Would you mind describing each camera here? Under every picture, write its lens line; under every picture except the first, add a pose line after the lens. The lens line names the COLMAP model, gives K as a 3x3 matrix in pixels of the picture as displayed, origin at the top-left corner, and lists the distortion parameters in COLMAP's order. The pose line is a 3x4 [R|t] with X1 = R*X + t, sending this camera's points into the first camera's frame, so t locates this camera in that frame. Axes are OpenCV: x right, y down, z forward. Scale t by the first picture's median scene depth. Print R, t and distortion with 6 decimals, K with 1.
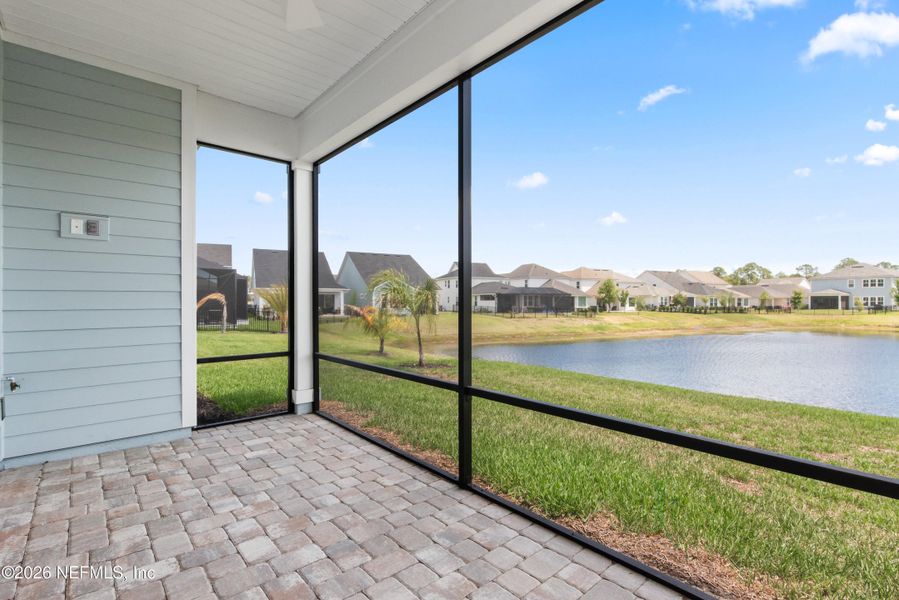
lens RADIAL K [[416.2, 0, 450.0], [0, 416.2, 309.7], [0, 0, 1]] dist [-0.000234, -0.000892]
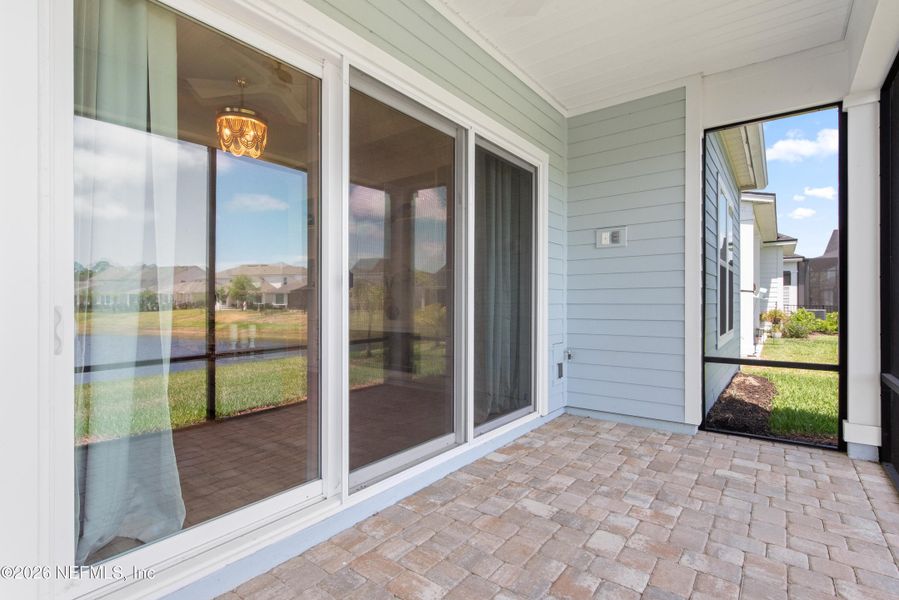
lens RADIAL K [[441.4, 0, 454.3], [0, 441.4, 302.4], [0, 0, 1]] dist [-0.000319, -0.000755]
pose [[0.196677, 0.003139, -0.980463, 0.333474], [-0.014274, 0.999898, 0.000338, 0.001770], [0.980364, 0.013929, 0.196702, 0.283930]]
